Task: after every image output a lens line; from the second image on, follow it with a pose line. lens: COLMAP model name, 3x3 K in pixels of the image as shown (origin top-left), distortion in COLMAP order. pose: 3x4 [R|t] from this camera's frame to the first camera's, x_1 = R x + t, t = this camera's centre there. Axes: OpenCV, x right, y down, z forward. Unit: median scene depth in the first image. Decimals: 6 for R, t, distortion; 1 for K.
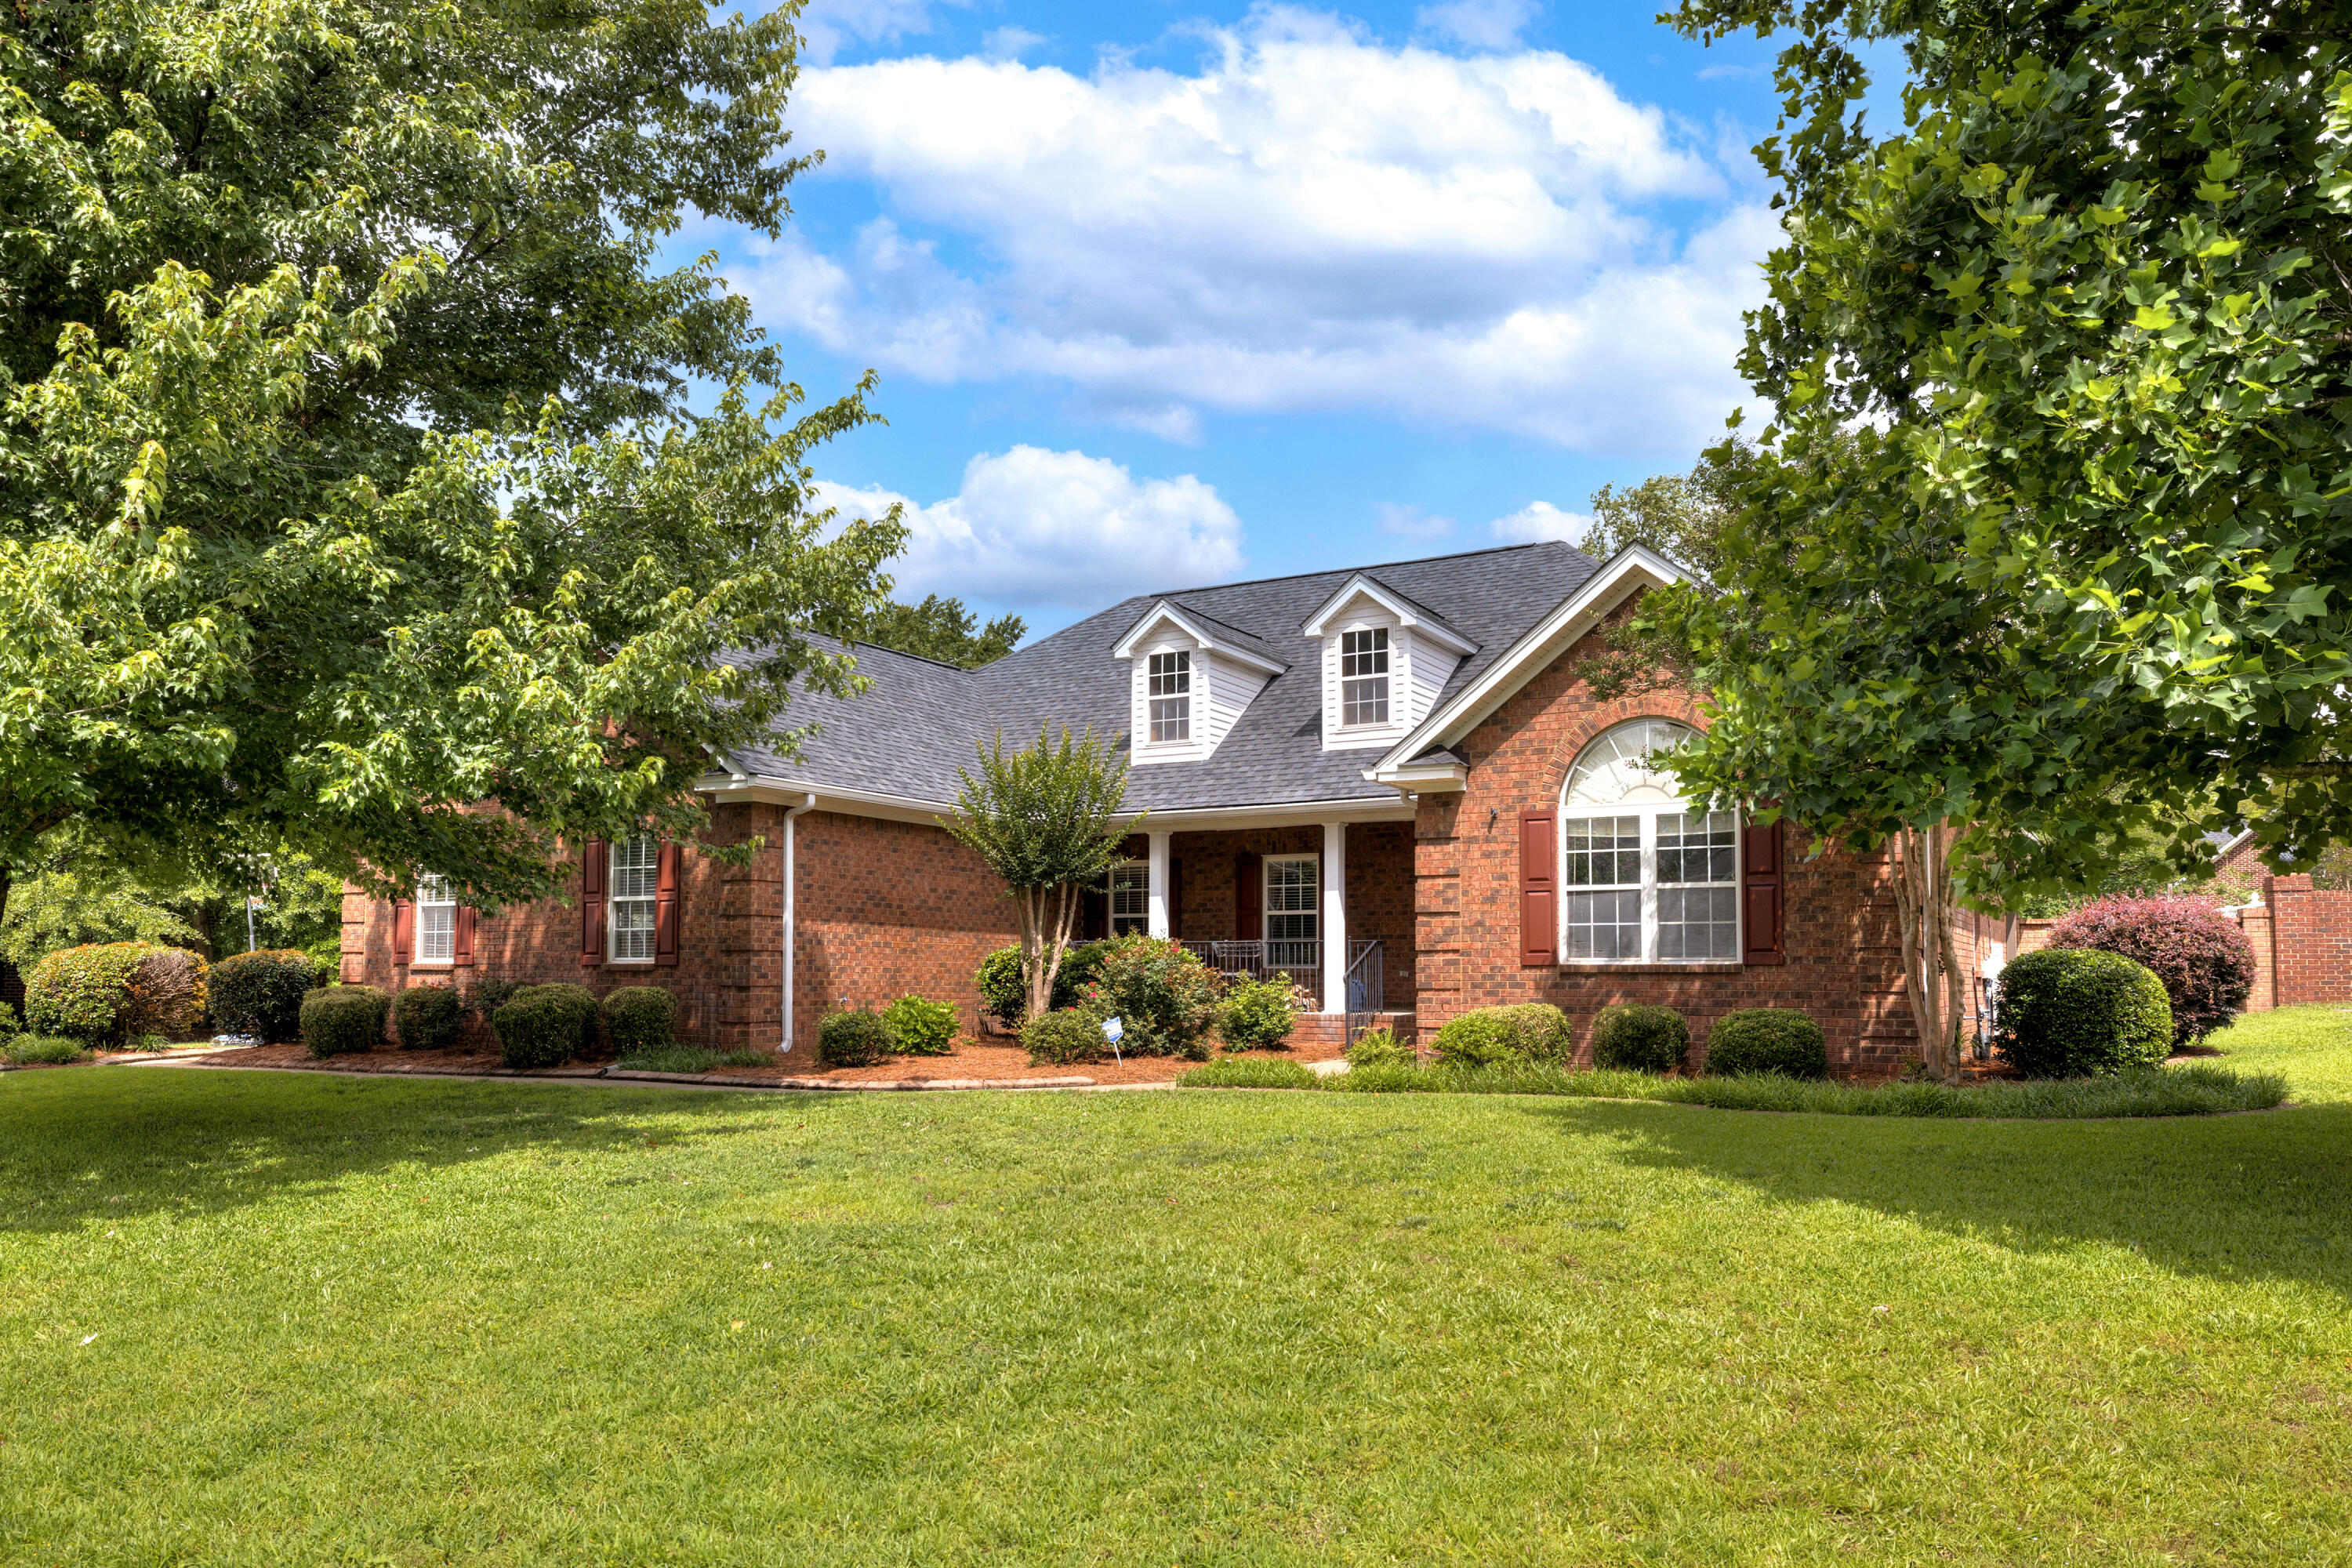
lens RADIAL K [[1585.9, 0, 1164.3], [0, 1585.9, 905.6], [0, 0, 1]] dist [0.004845, -0.002839]
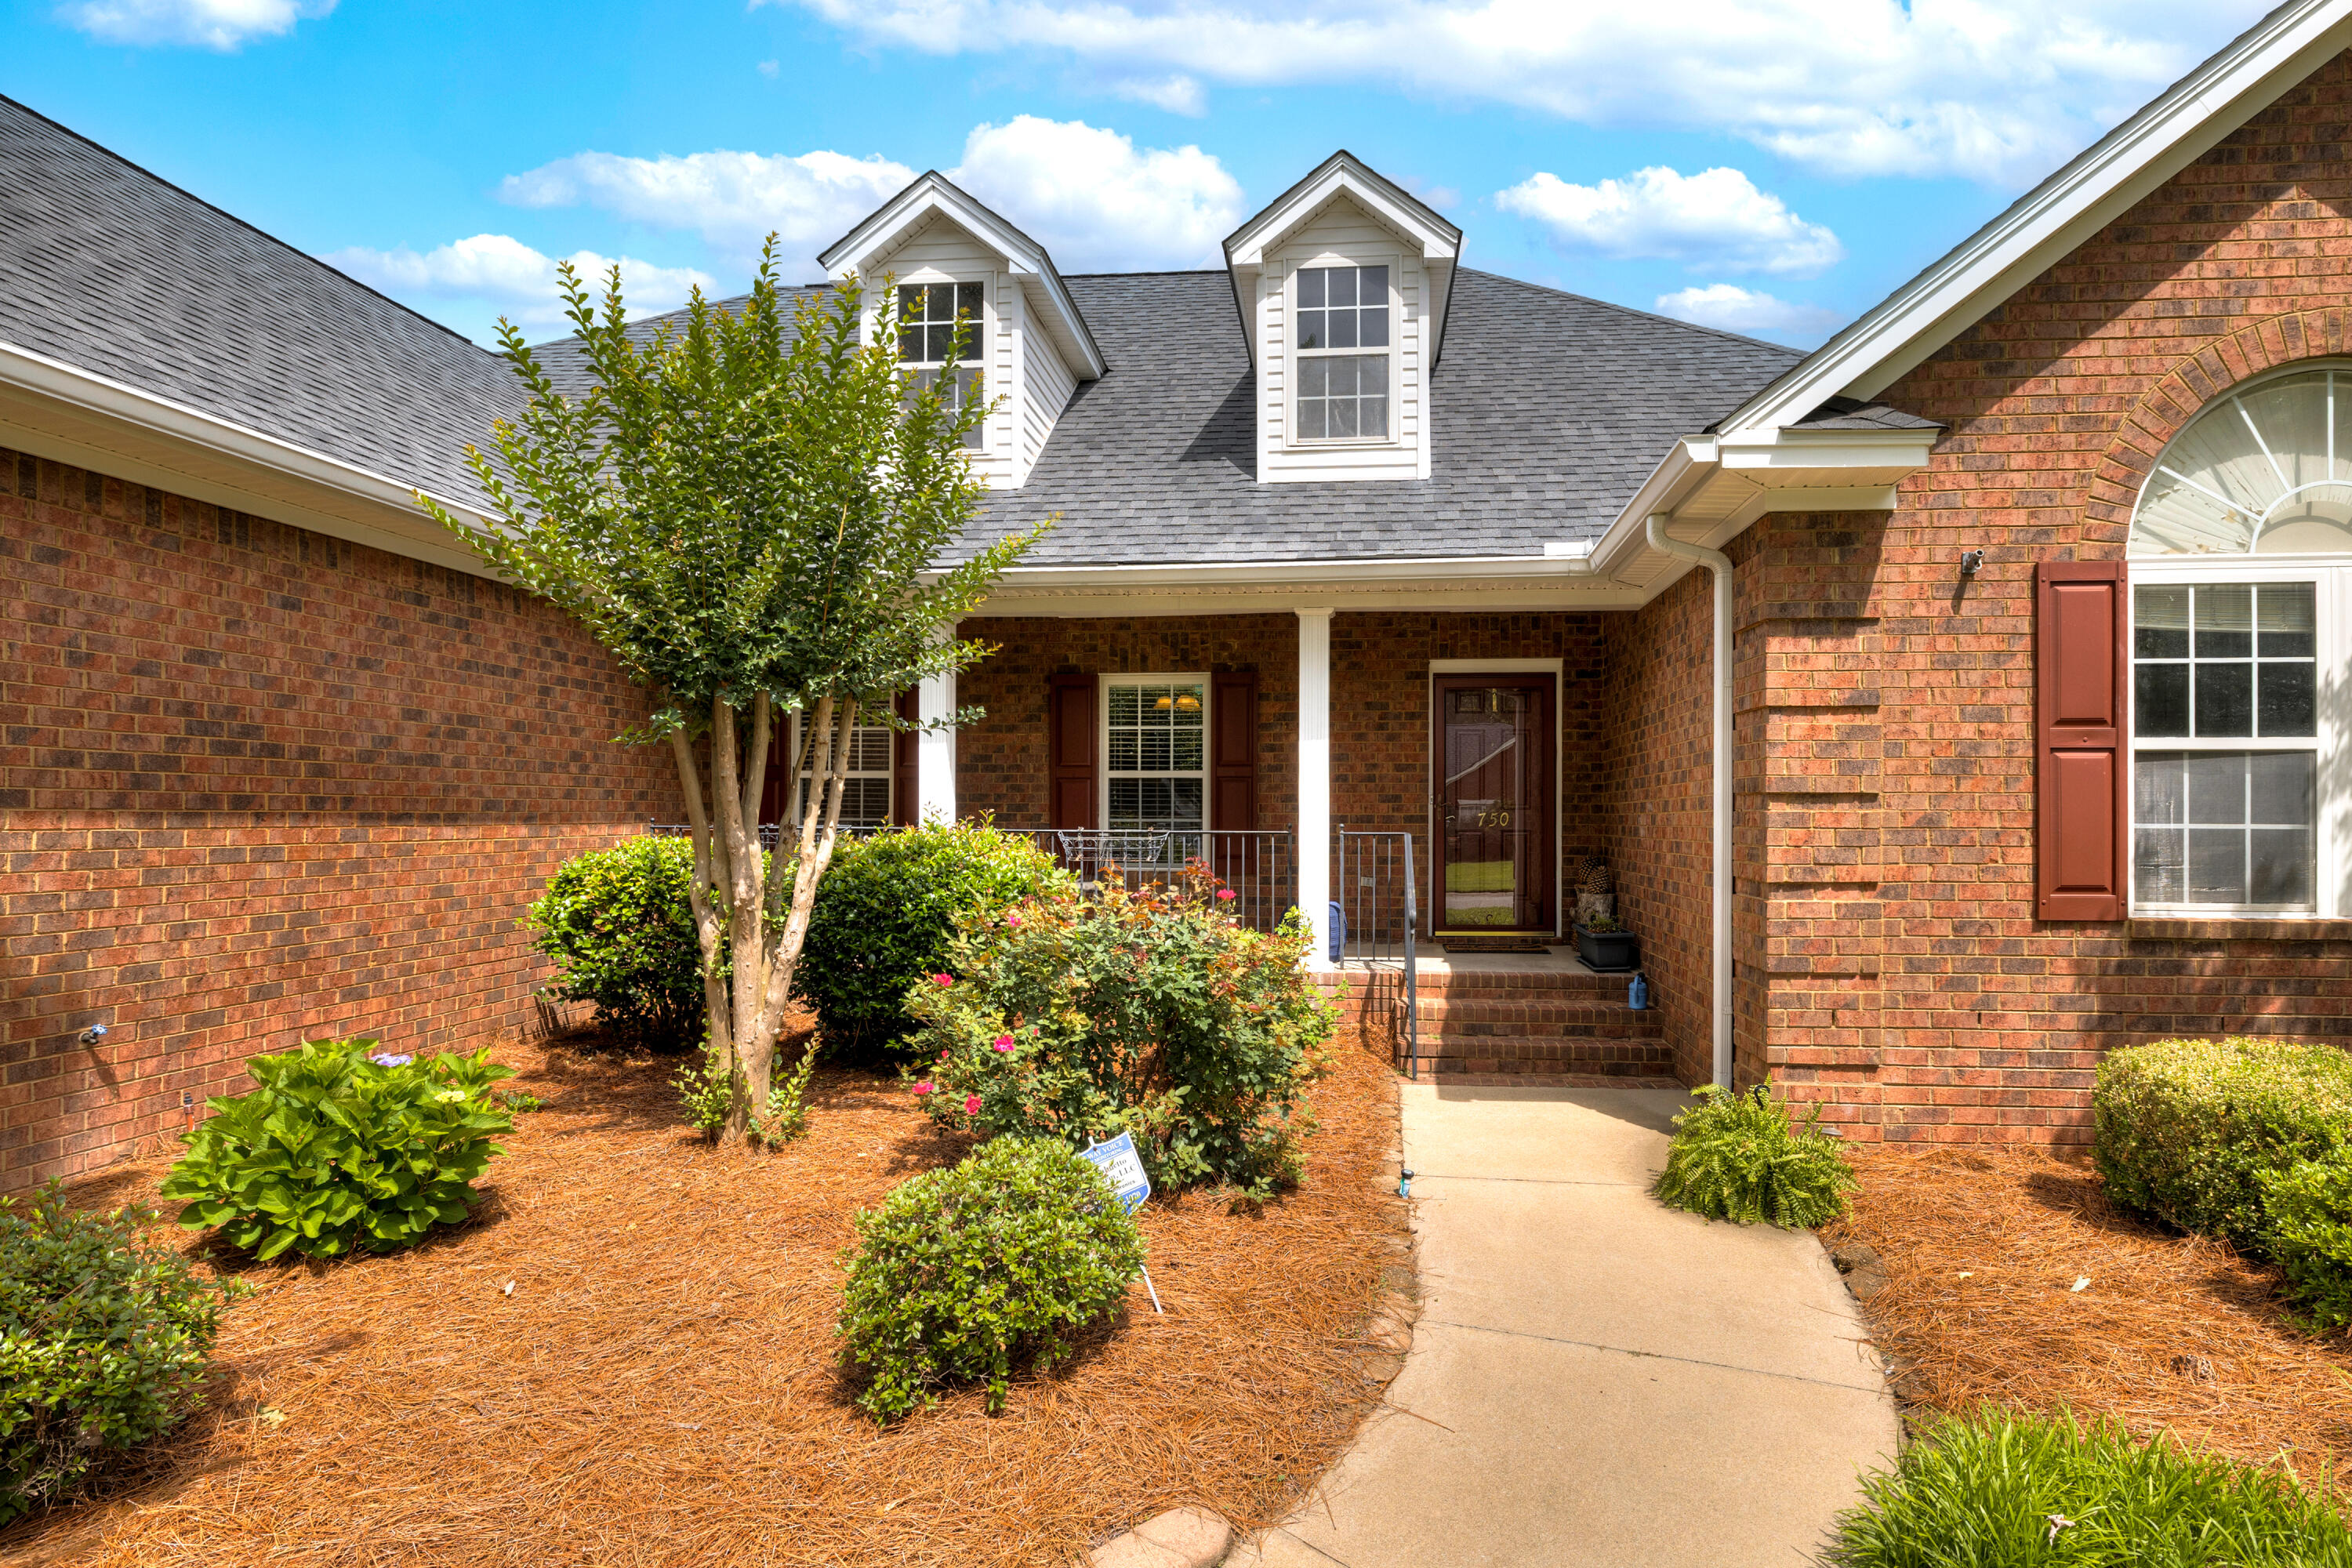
lens RADIAL K [[1247.3, 0, 1261.7], [0, 1247.3, 813.5], [0, 0, 1]] dist [0.001178, -0.000037]
pose [[0.901980, -0.002943, 0.431768, -0.106325], [-0.017619, 0.998893, 0.043617, -0.002435], [-0.431419, -0.046949, 0.900929, 0.748886]]
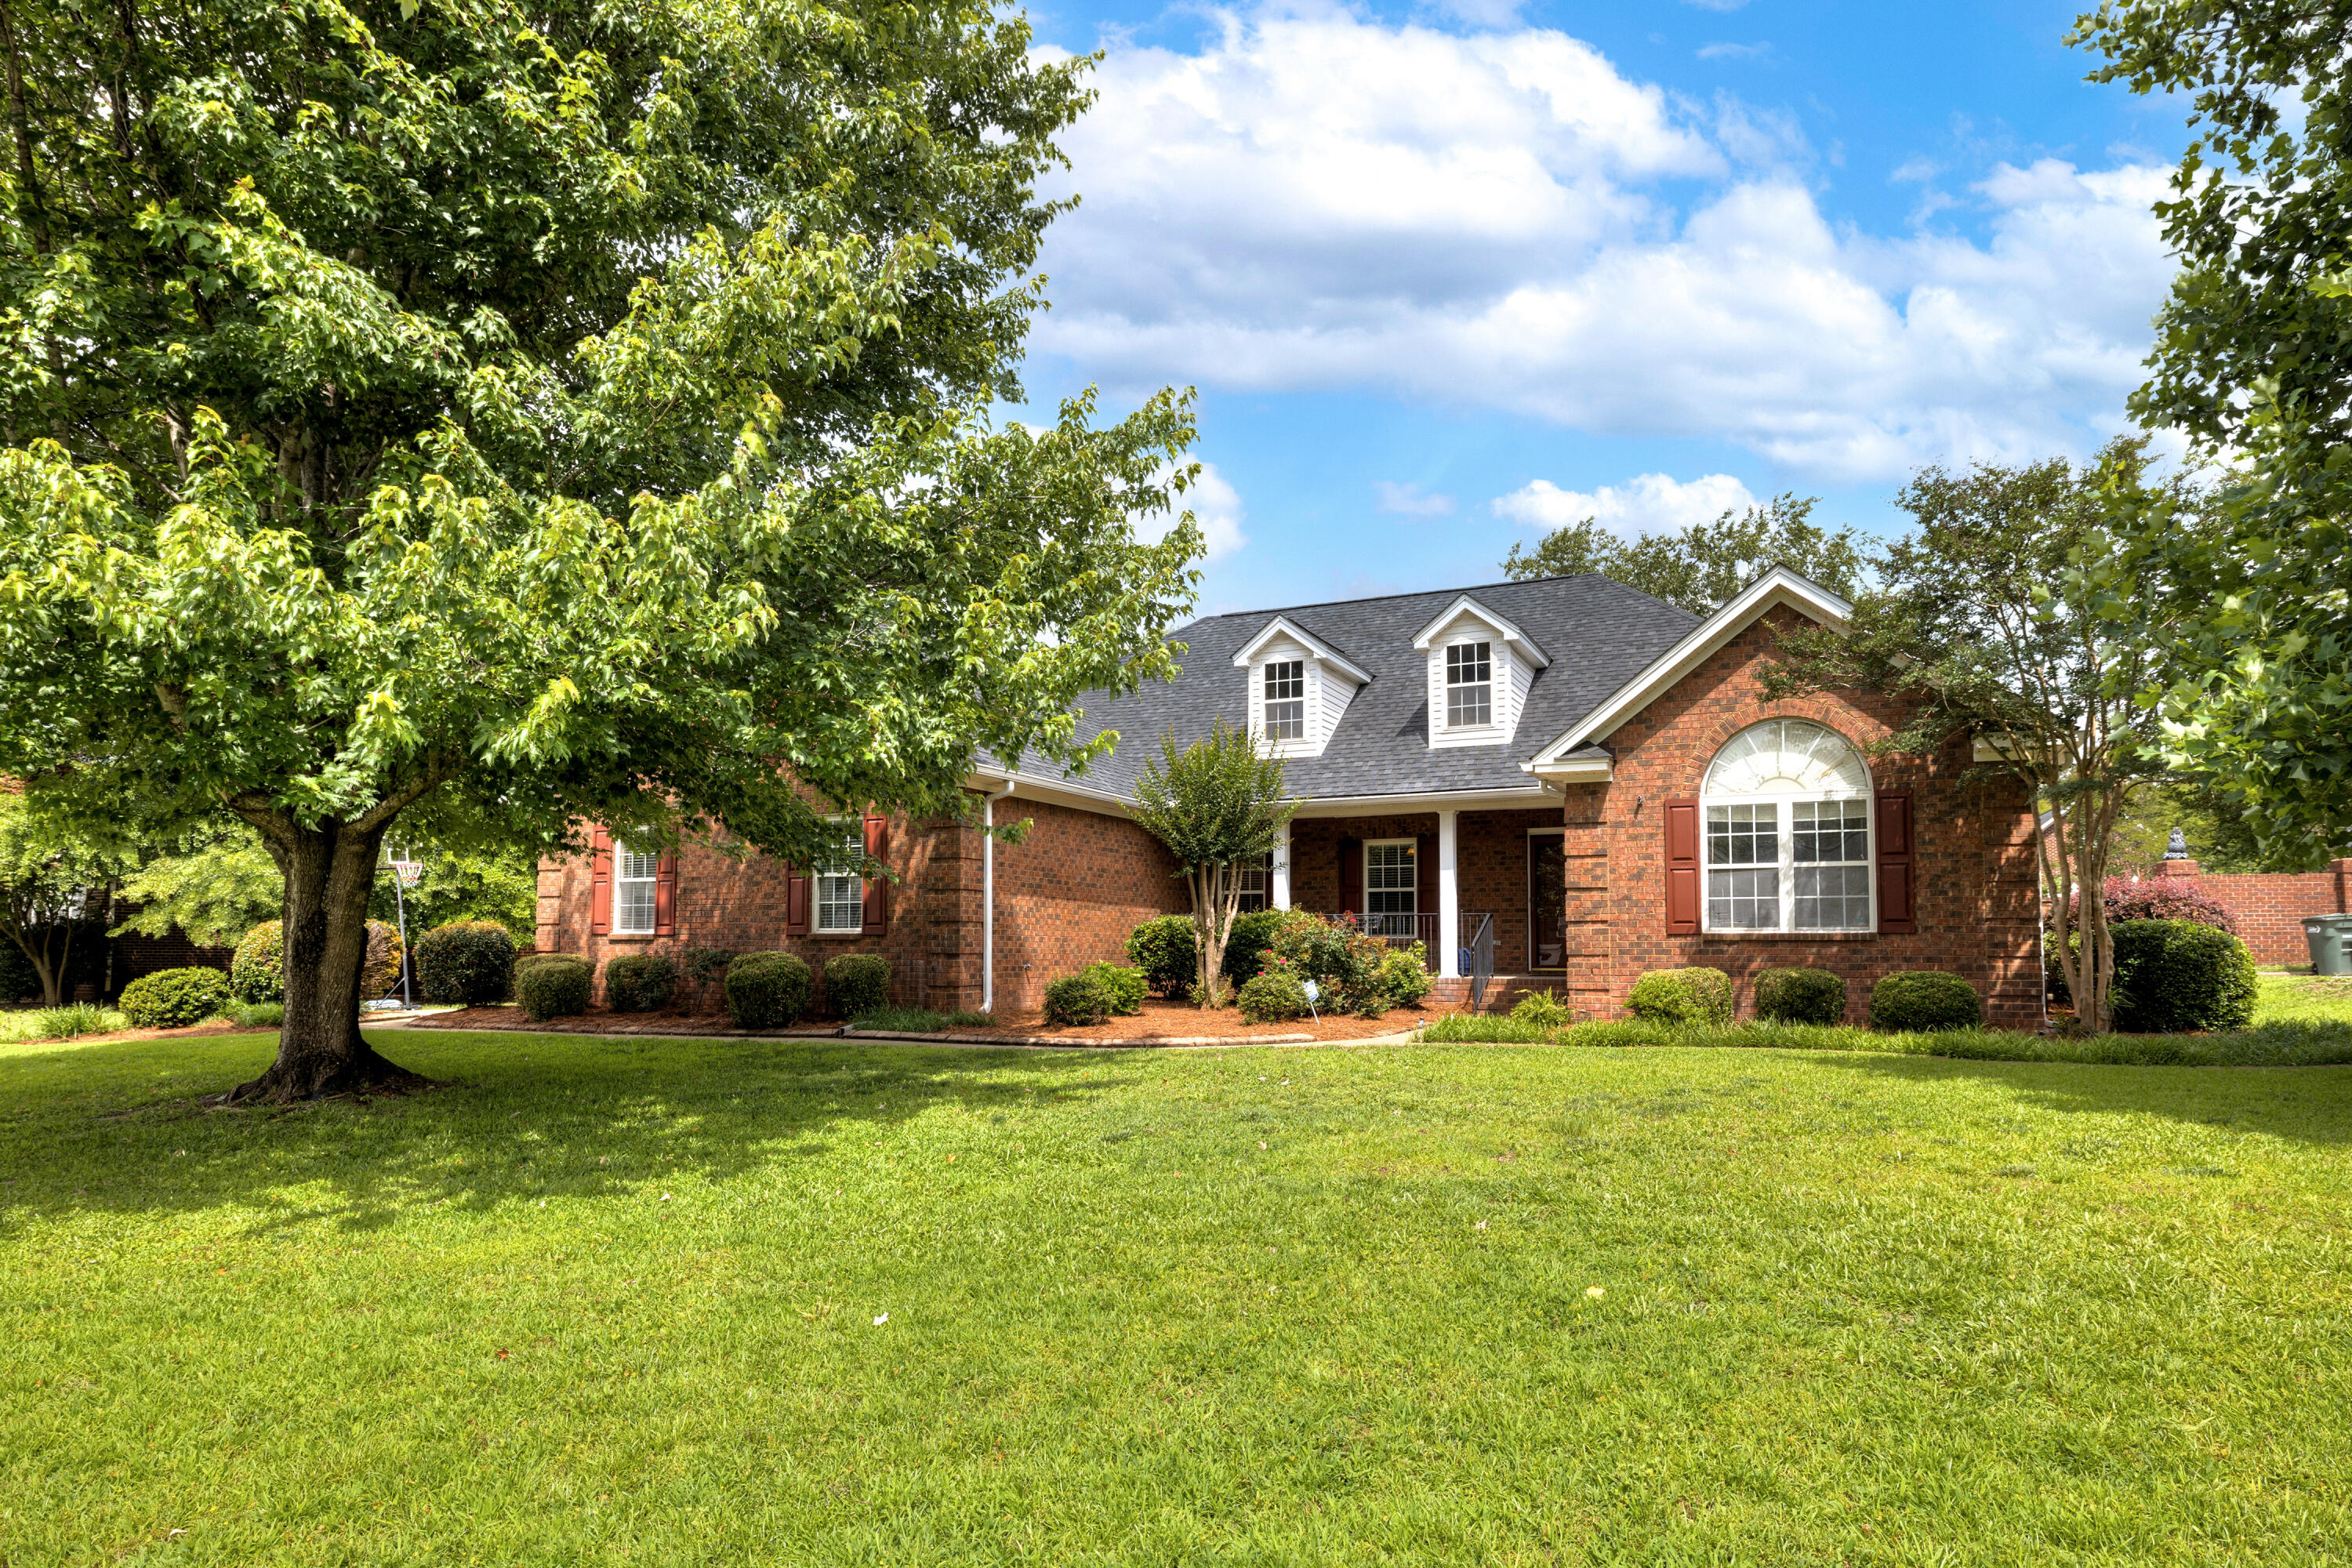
lens RADIAL K [[1325.3, 0, 1179.8], [0, 1325.3, 880.5], [0, 0, 1]] dist [-0.000401, 0.000043]
pose [[0.997479, 0.002844, 0.070904, -0.183377], [-0.002384, 0.999976, -0.006566, 0.005852], [-0.070921, 0.006380, 0.997462, 0.069681]]
